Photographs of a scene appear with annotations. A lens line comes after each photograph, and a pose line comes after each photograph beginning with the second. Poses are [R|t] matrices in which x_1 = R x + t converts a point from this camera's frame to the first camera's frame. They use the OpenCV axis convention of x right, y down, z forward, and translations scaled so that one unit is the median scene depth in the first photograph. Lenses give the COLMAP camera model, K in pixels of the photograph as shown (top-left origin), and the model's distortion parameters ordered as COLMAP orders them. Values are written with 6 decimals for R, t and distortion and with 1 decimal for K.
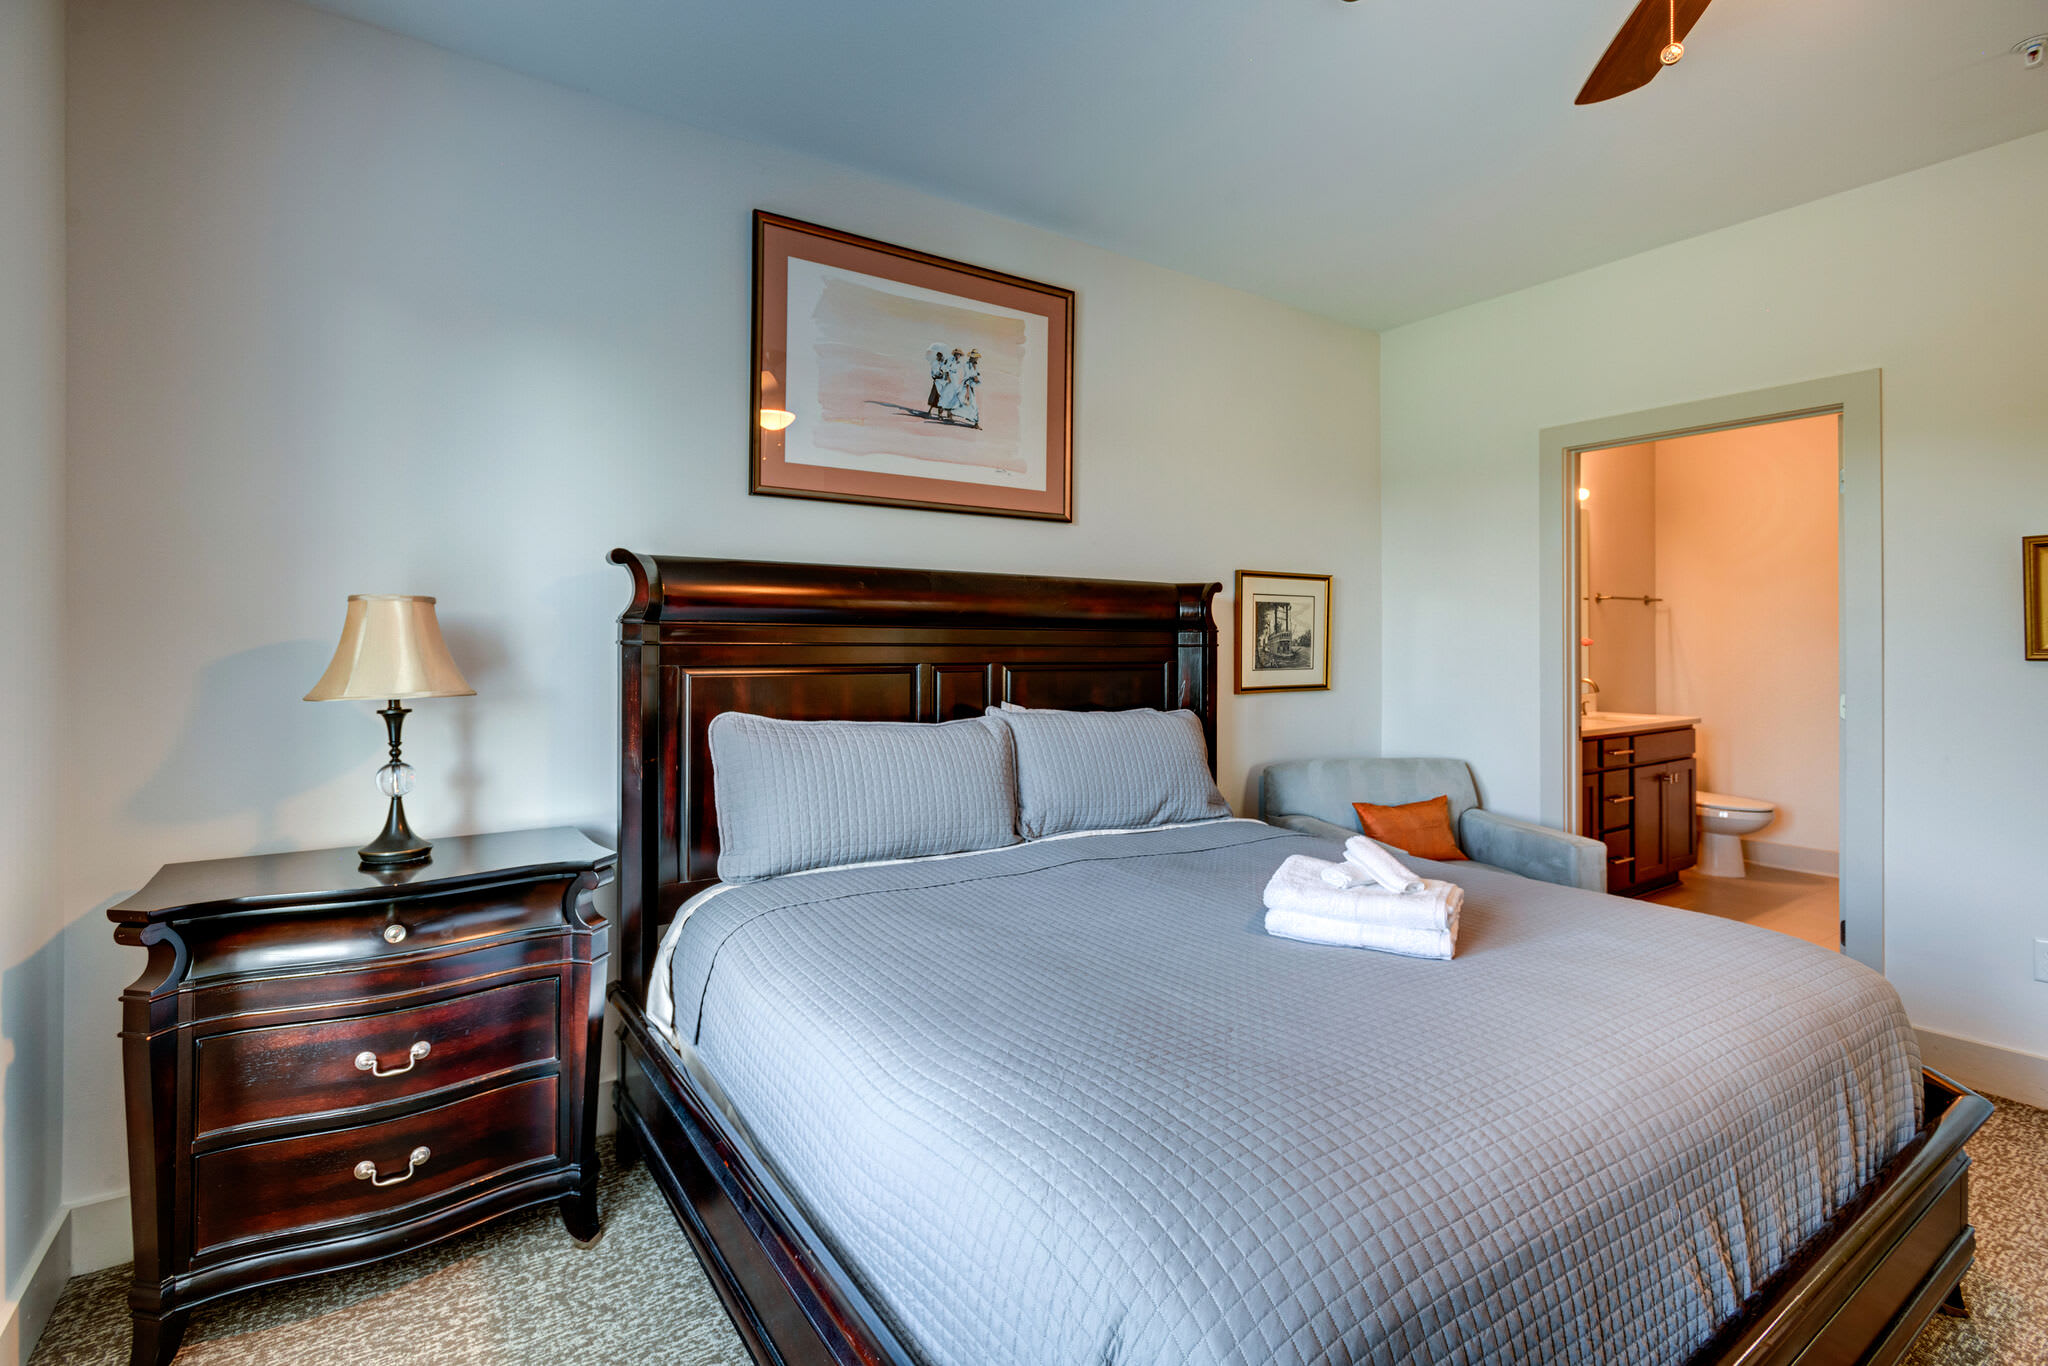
lens RADIAL K [[983.9, 0, 1049.8], [0, 983.9, 635.4], [0, 0, 1]] dist [0.012772, 0.000312]
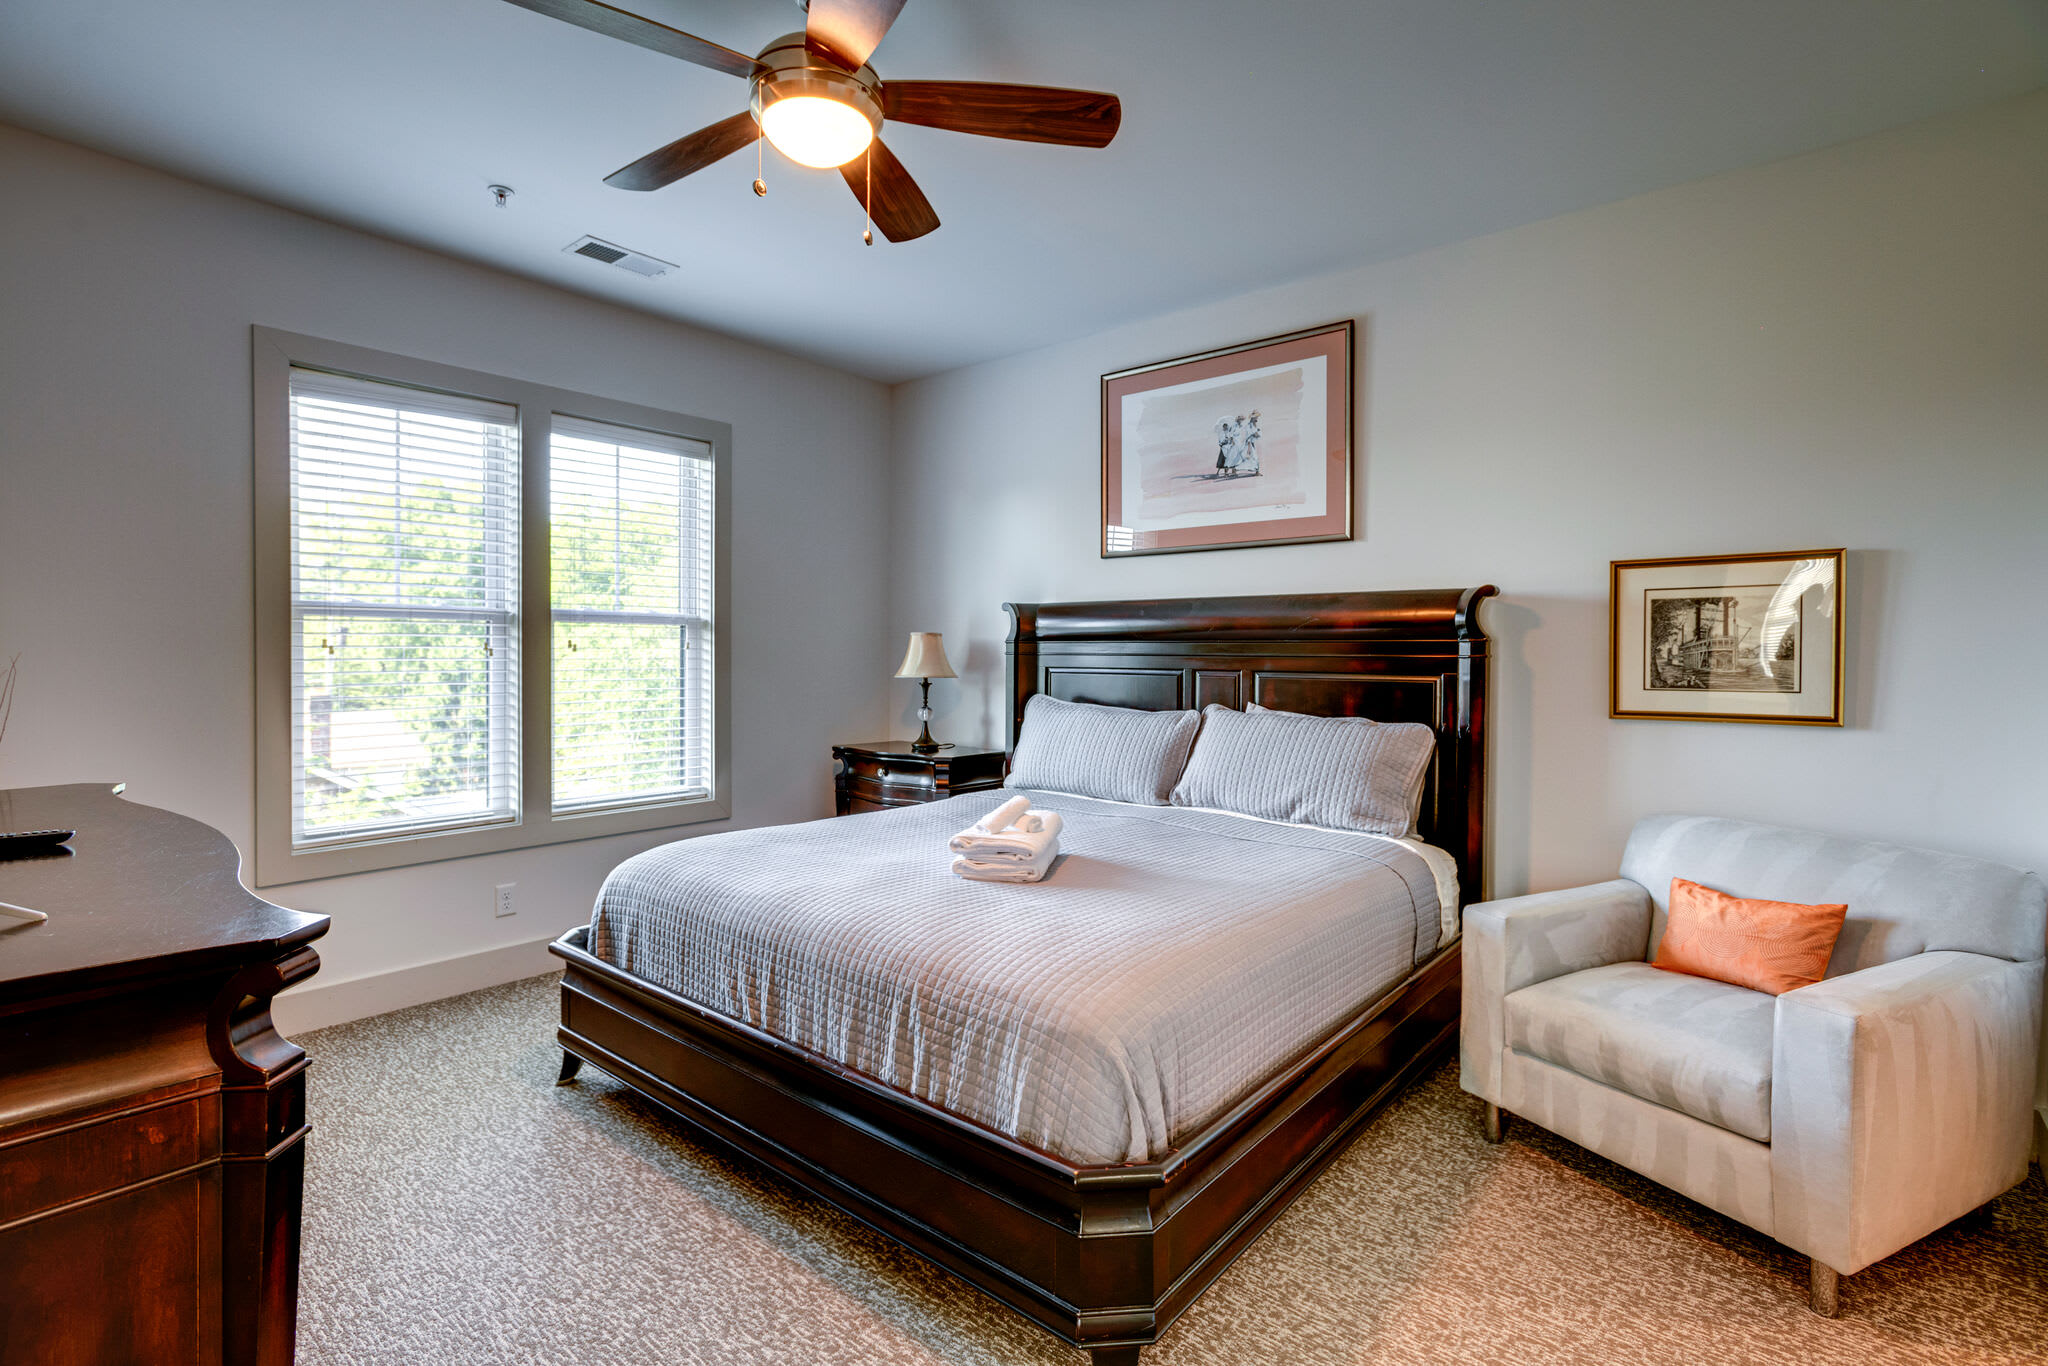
lens RADIAL K [[983.9, 0, 1026.3], [0, 983.9, 672.8], [0, 0, 1]] dist [0.012772, 0.000312]
pose [[0.262477, 0.019718, -0.964737, 1.019586], [0.008297, 0.999708, 0.022690, 0.001145], [0.964903, -0.013960, 0.262237, 0.408229]]
